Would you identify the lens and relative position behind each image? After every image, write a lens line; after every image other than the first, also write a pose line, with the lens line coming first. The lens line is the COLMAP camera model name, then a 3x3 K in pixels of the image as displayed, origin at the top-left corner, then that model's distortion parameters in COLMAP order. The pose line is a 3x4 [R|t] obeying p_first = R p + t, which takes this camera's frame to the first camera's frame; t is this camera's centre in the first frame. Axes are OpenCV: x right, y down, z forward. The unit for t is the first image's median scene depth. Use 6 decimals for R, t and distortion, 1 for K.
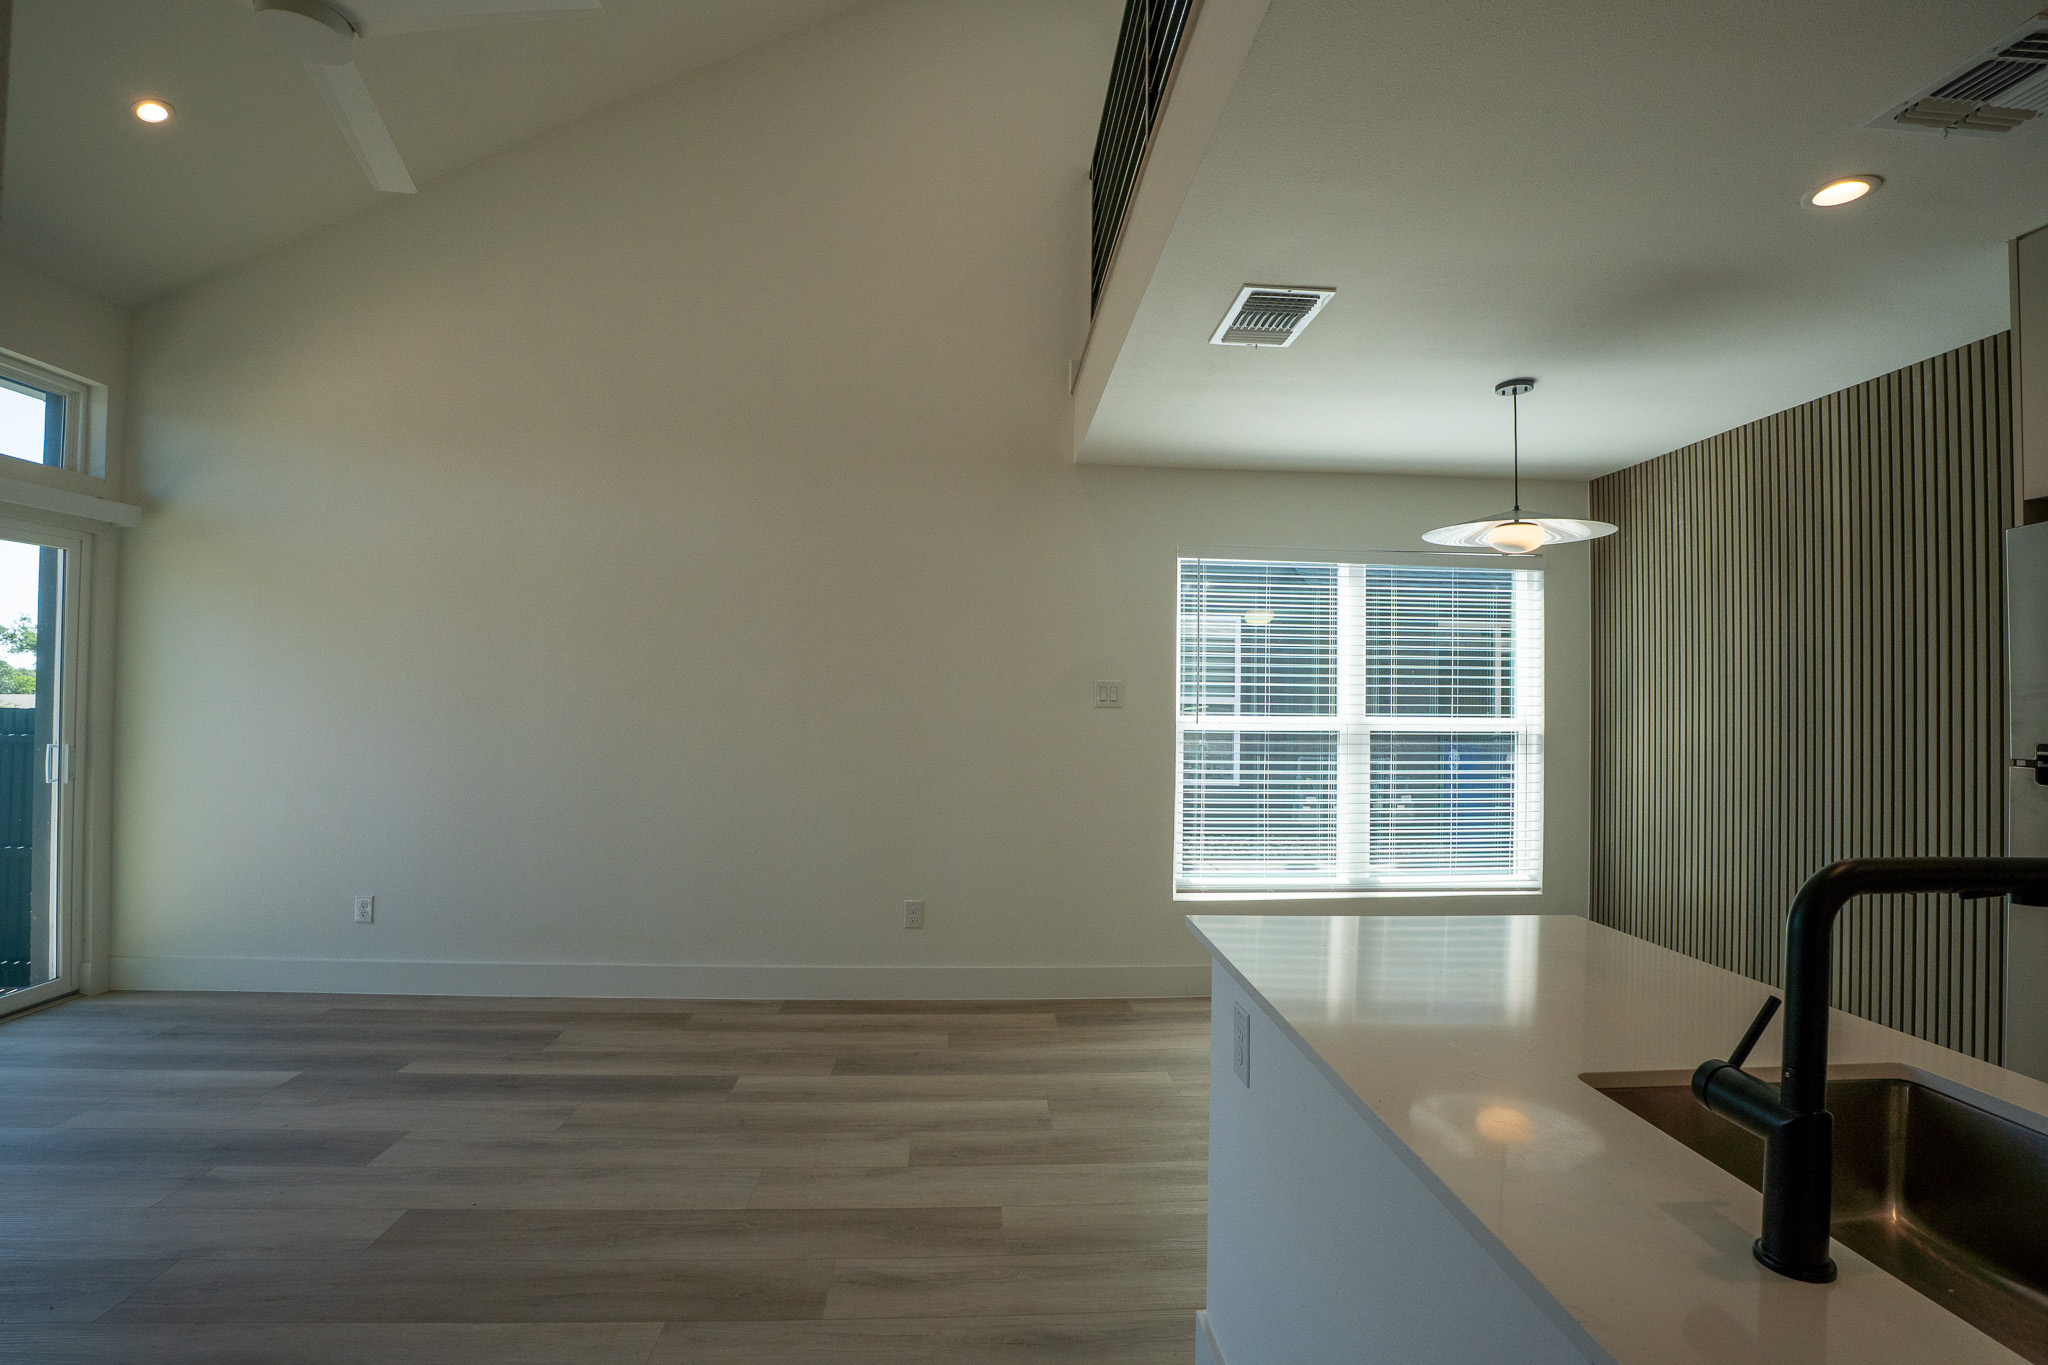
lens RADIAL K [[959.0, 0, 1032.4], [0, 959.0, 681.2], [0, 0, 1]] dist [-0.055372, 0.009375]
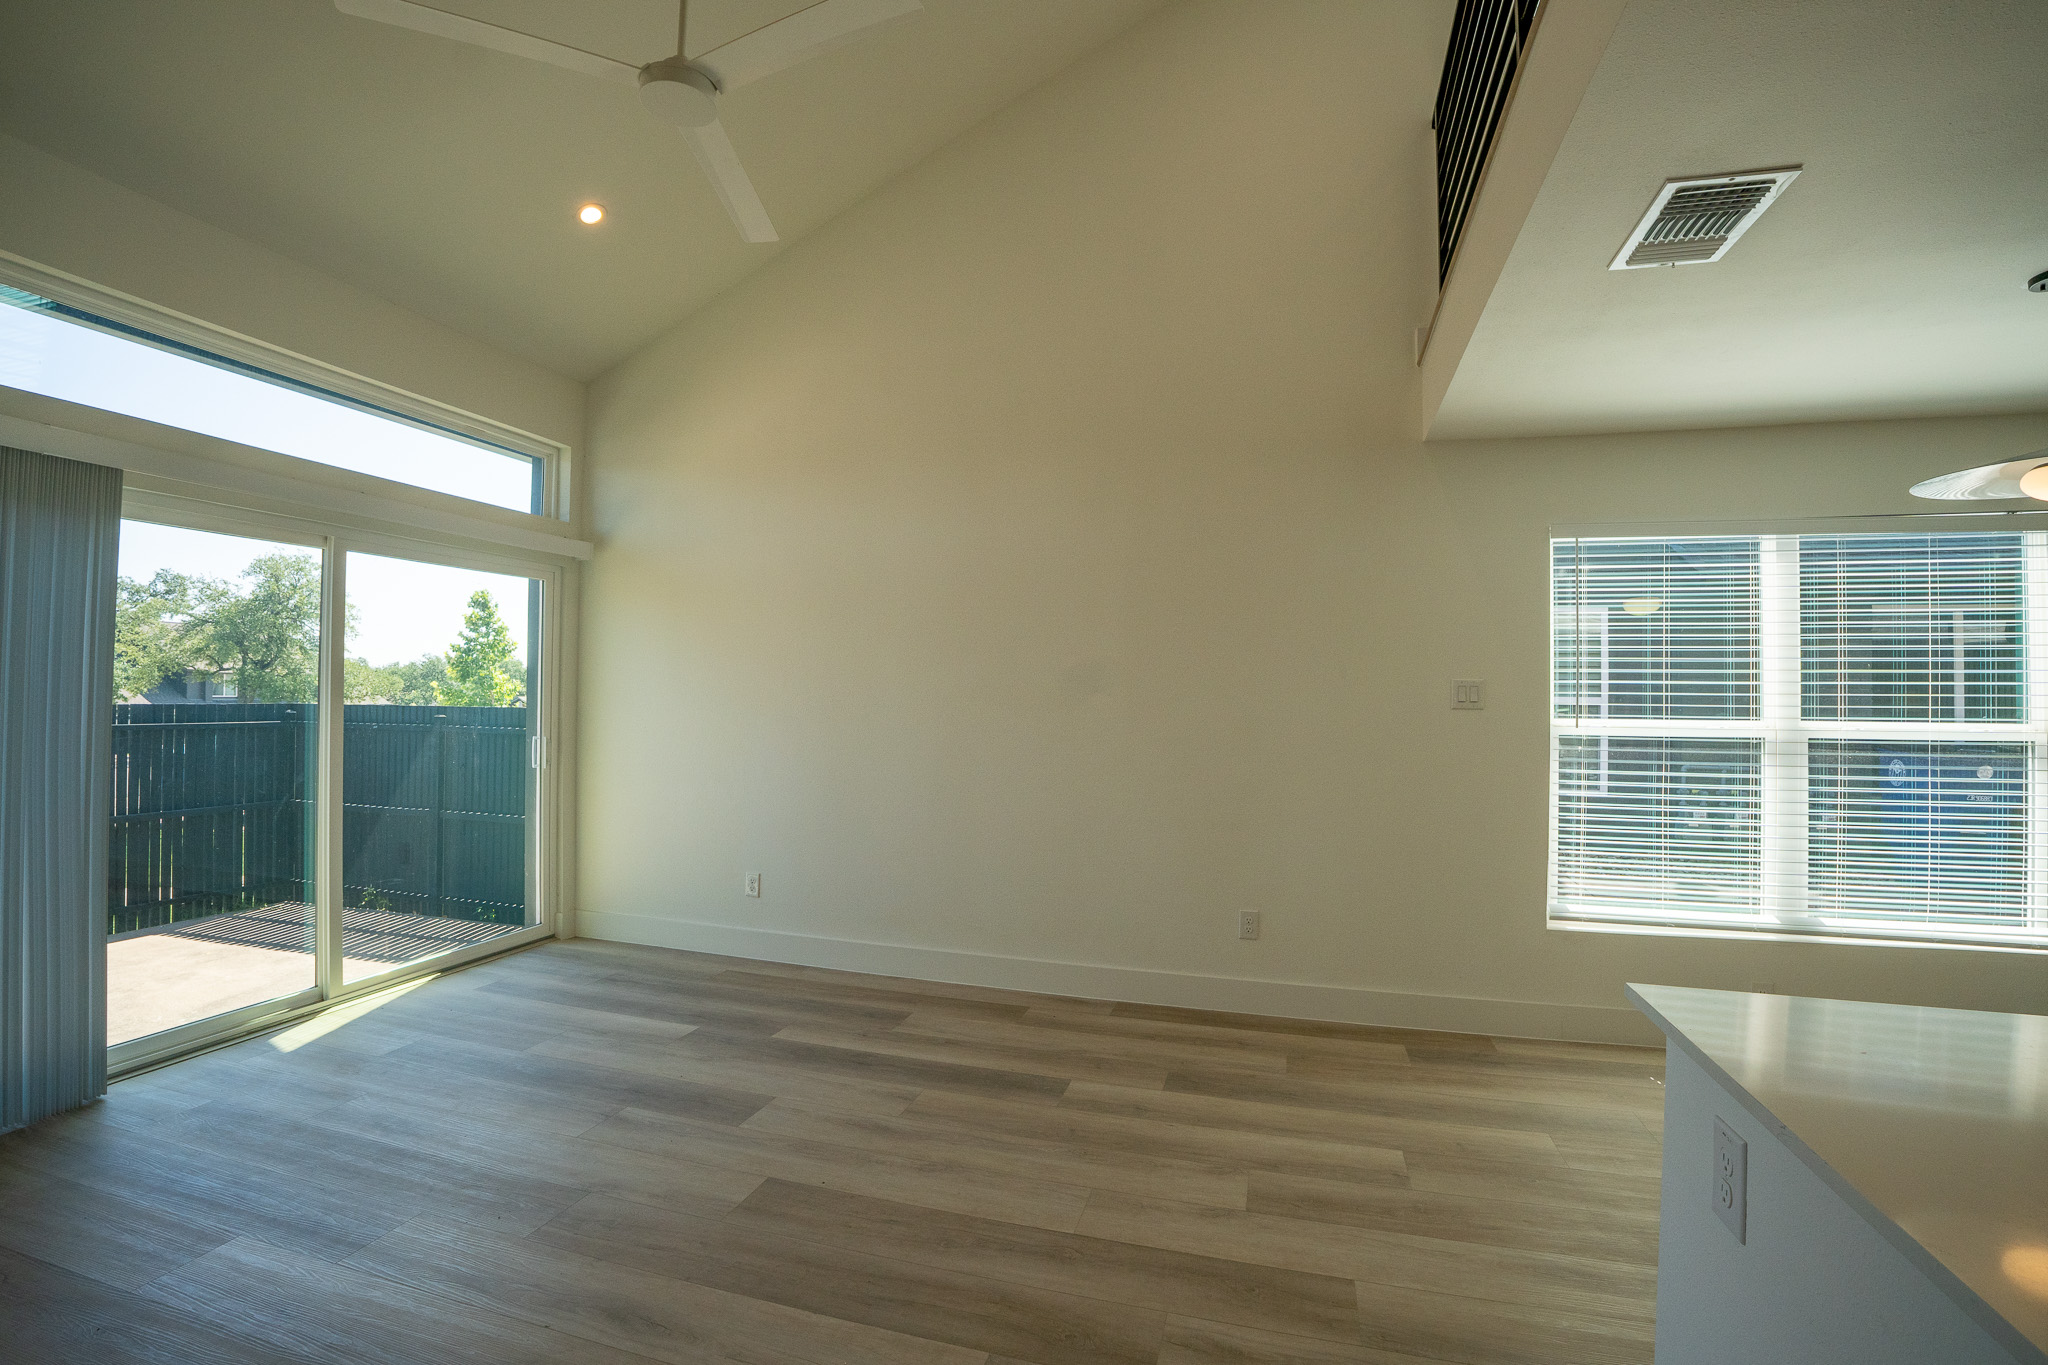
lens RADIAL K [[905.5, 0, 1033.9], [0, 905.5, 682.3], [0, 0, 1]] dist [-0.048848, 0.002605]
pose [[0.941075, -0.006538, -0.338136, -0.023516], [0.006406, 0.999978, -0.001507, 0.001241], [0.338138, -0.000748, 0.941096, 0.092857]]
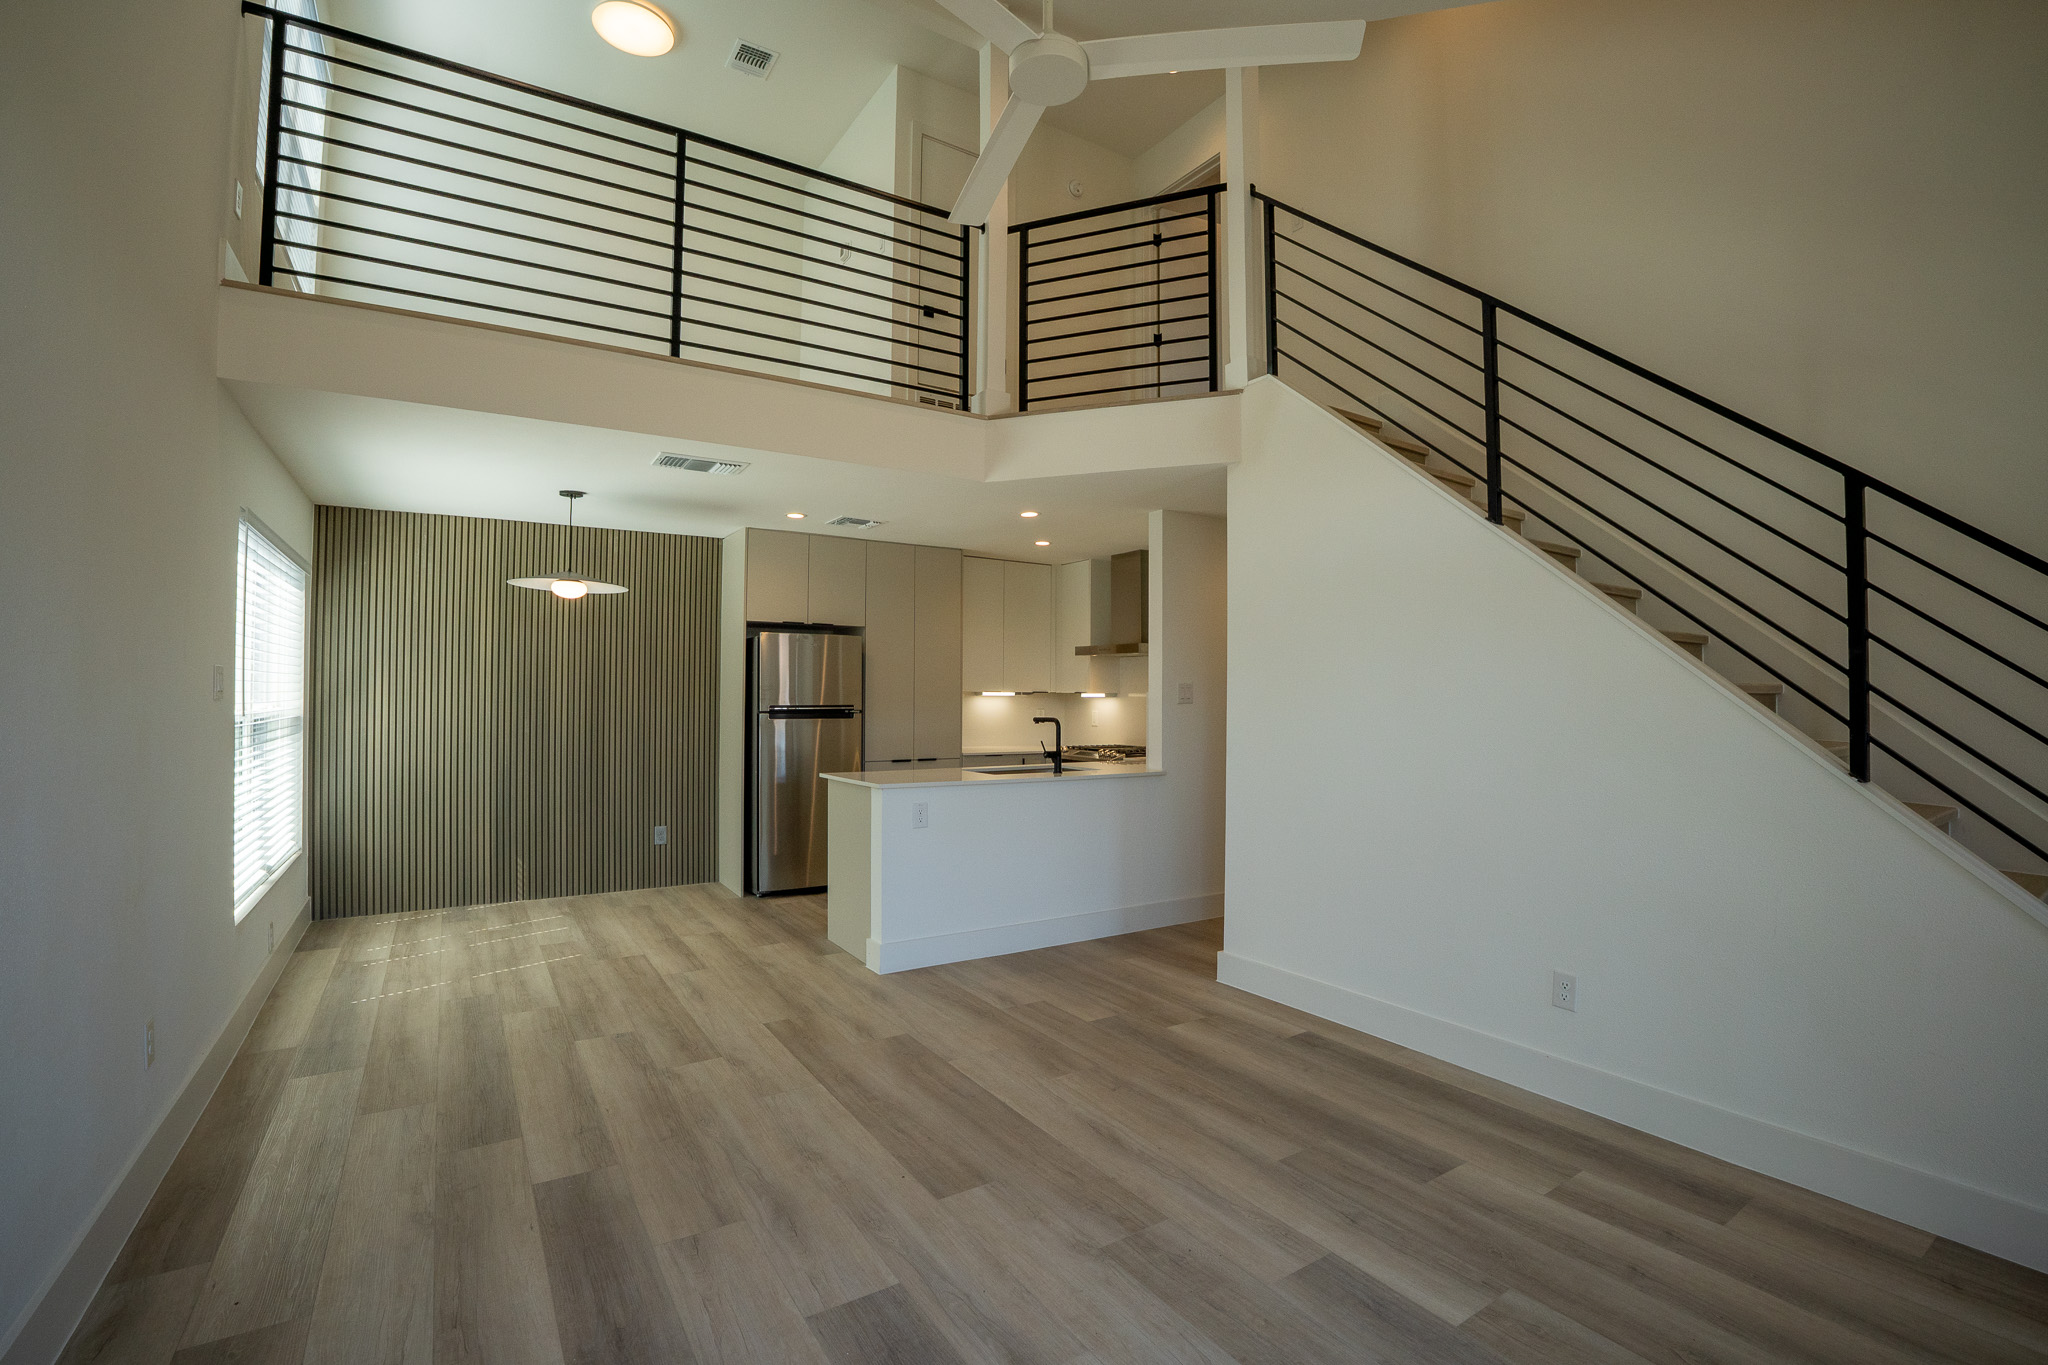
lens RADIAL K [[905.5, 0, 1028.3], [0, 905.5, 681.1], [0, 0, 1]] dist [-0.048848, 0.002605]
pose [[-0.487932, 0.000143, 0.872882, -1.067987], [-0.025153, 0.999582, -0.014223, 0.006589], [-0.872519, -0.028895, -0.487724, 0.950662]]
